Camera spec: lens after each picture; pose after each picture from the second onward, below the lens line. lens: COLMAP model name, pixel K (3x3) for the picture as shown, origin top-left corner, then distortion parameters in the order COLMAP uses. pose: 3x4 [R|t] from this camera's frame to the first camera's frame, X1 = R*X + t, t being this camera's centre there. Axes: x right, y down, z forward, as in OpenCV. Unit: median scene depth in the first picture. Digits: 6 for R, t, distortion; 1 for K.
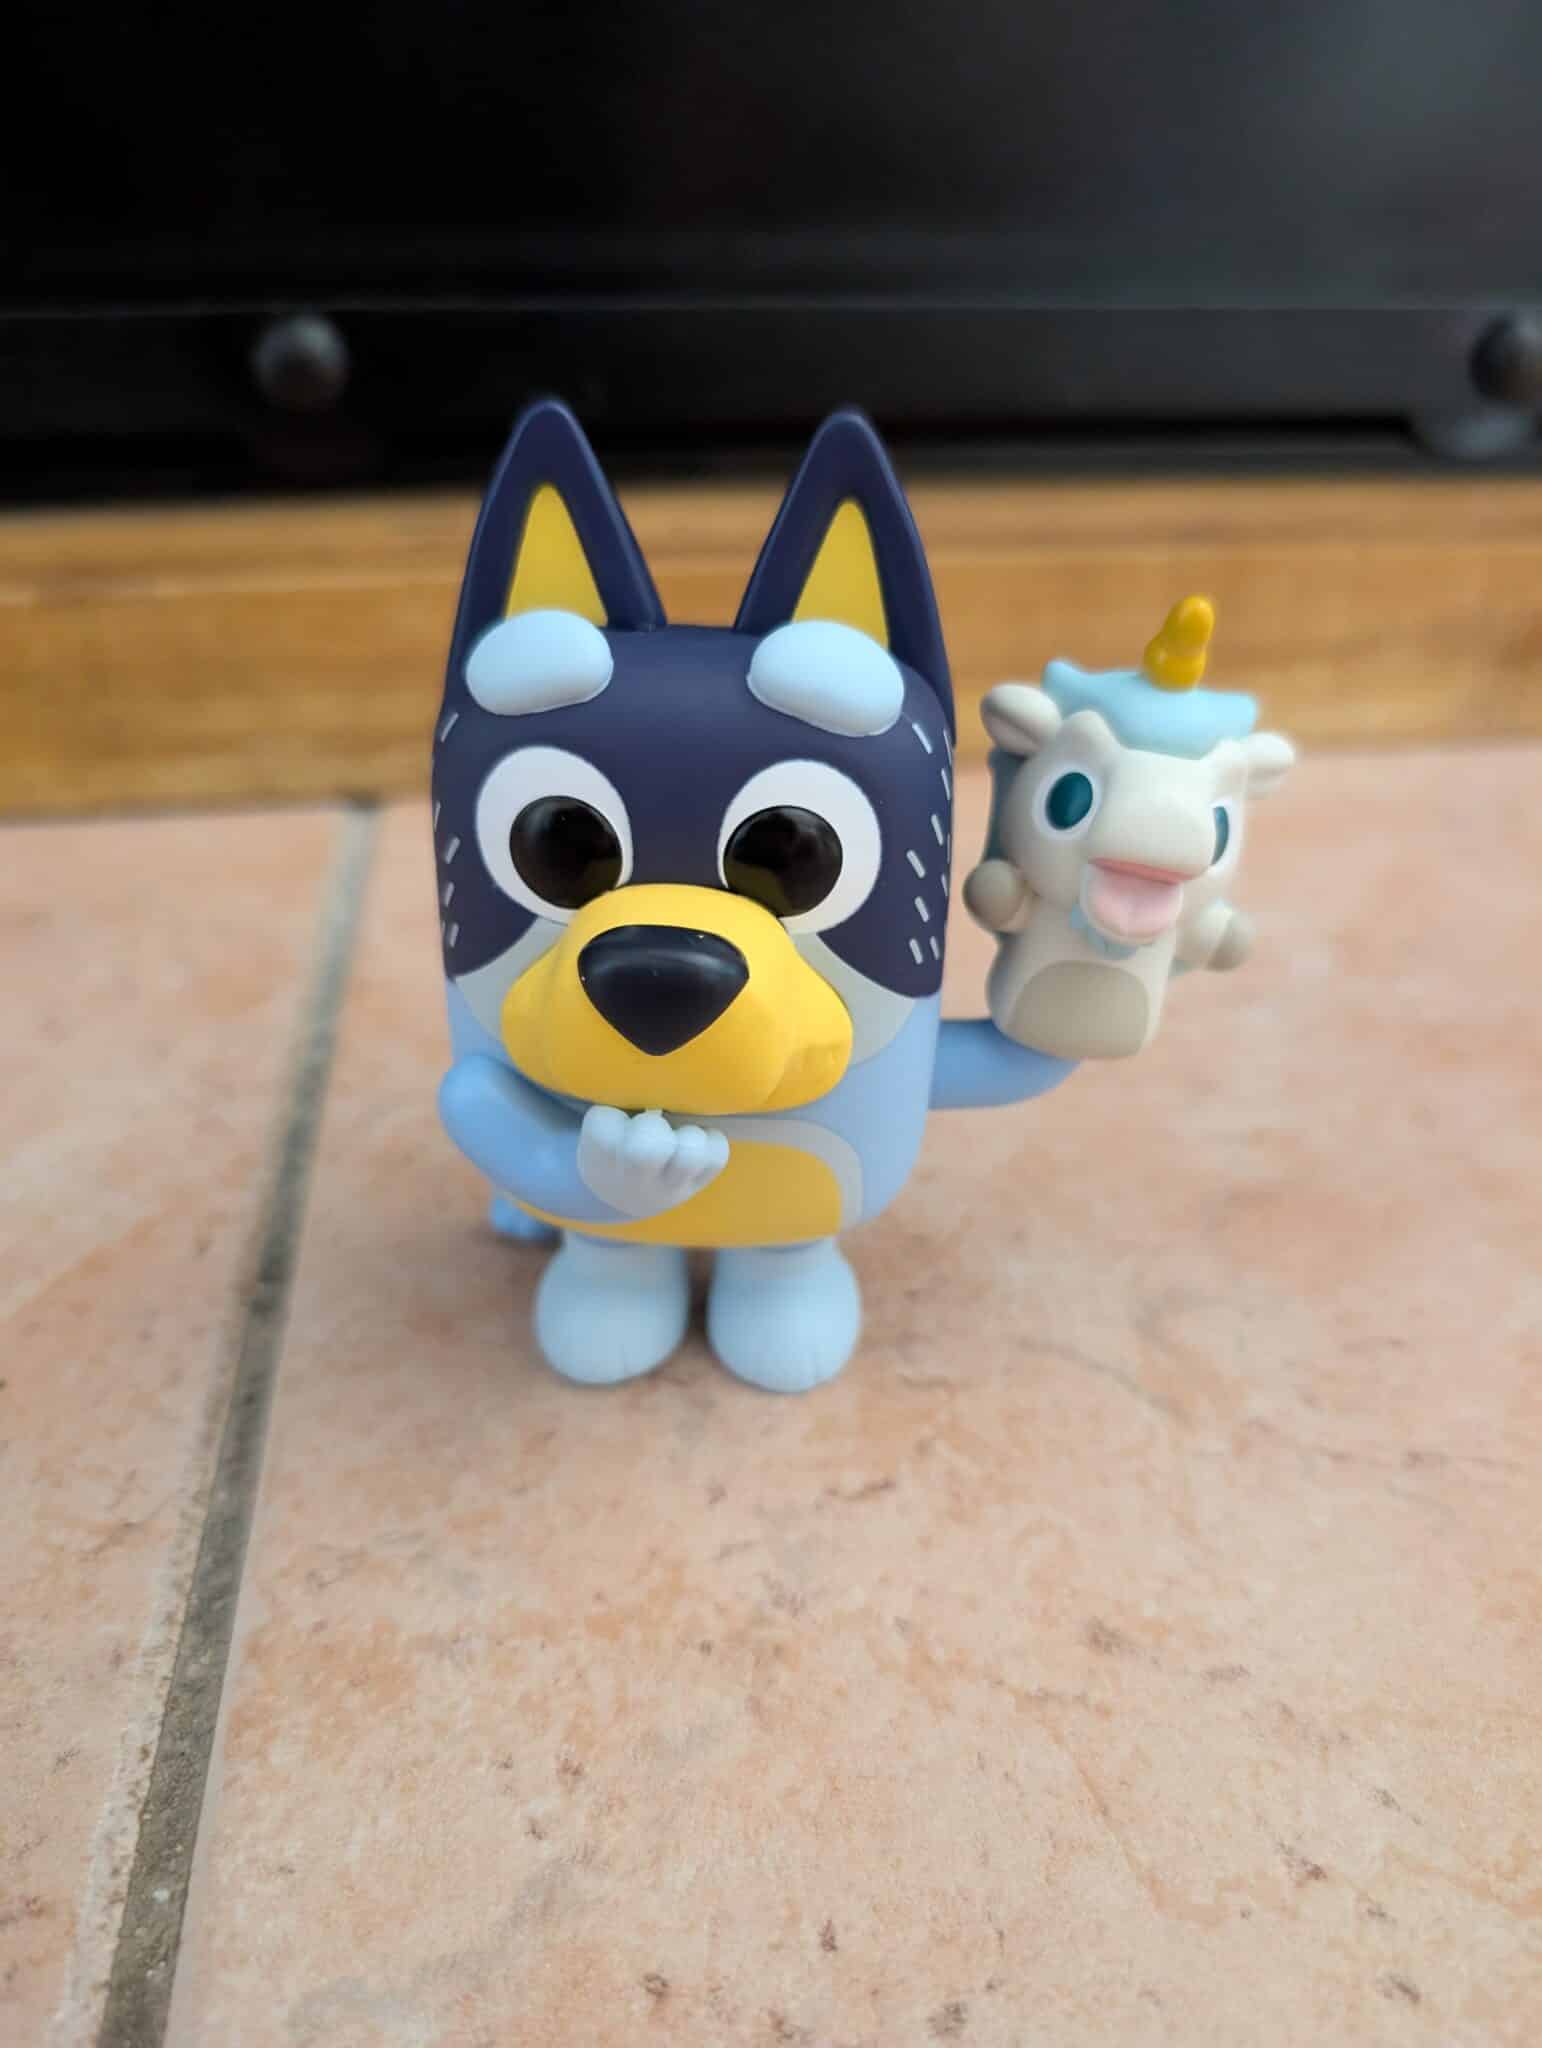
lens RADIAL K [[1559.4, 0, 766.7], [0, 1559.4, 1021.8], [0, 0, 1]] dist [-0.086113, 0.057361]
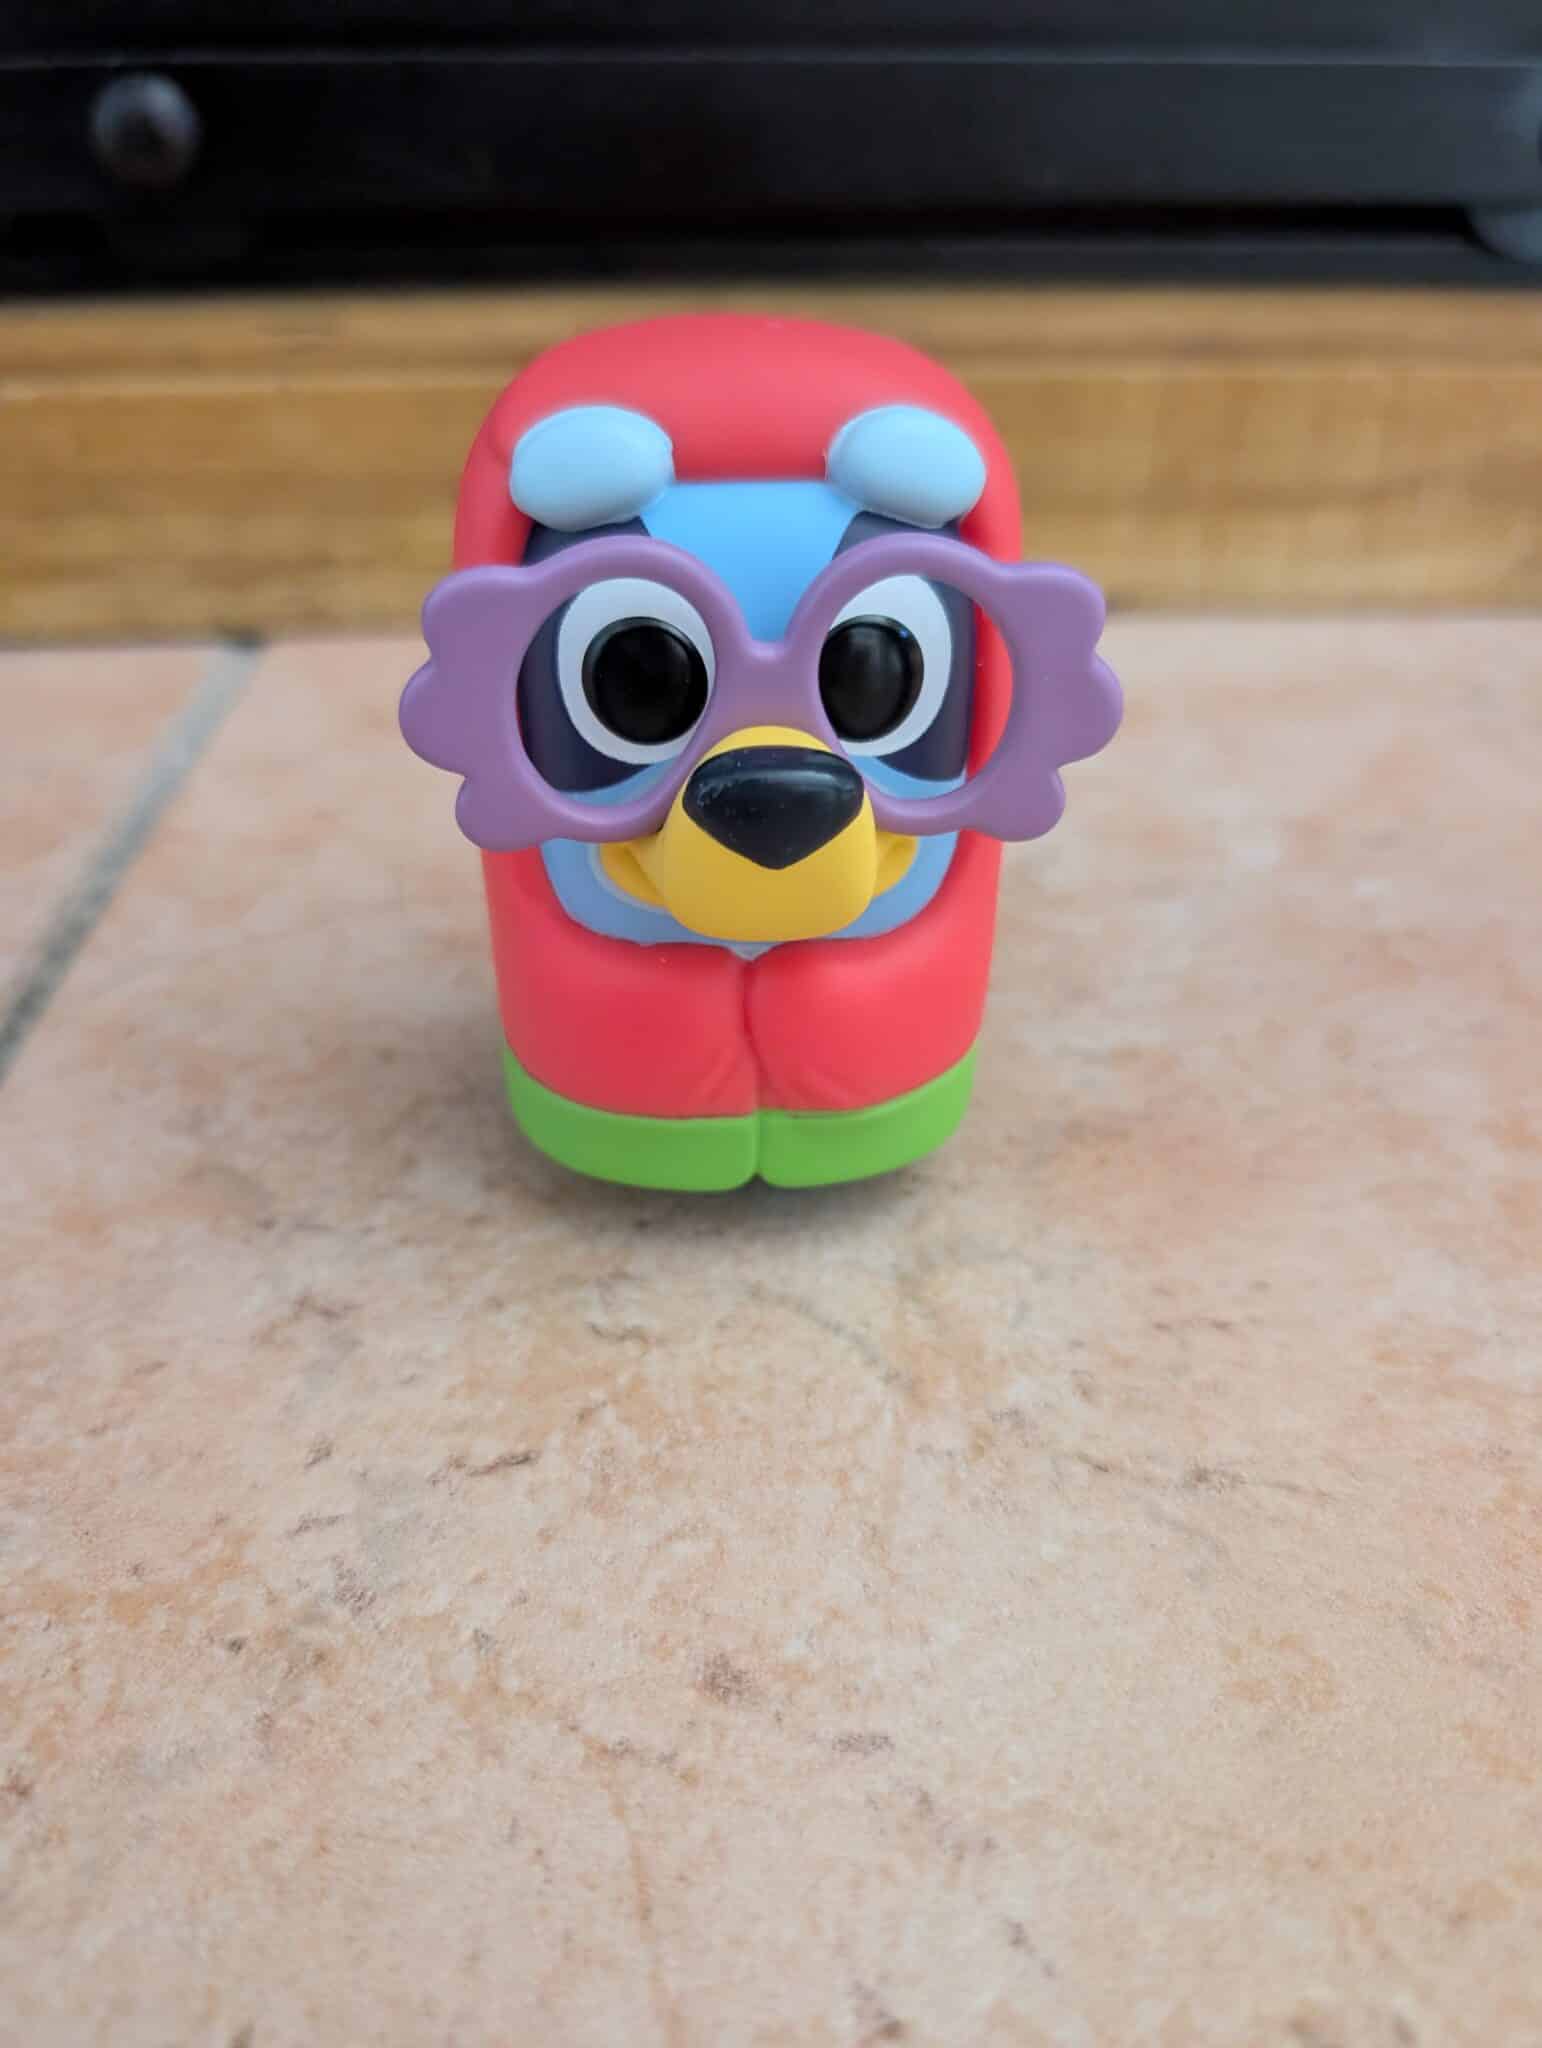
lens RADIAL K [[1559.4, 0, 759.5], [0, 1559.4, 1039.9], [0, 0, 1]] dist [-0.086113, 0.057361]
pose [[0.995394, 0.049852, -0.081882, 0.235736], [-0.042720, 0.995323, 0.086648, 0.002203], [0.085818, -0.082751, 0.992868, 0.197530]]
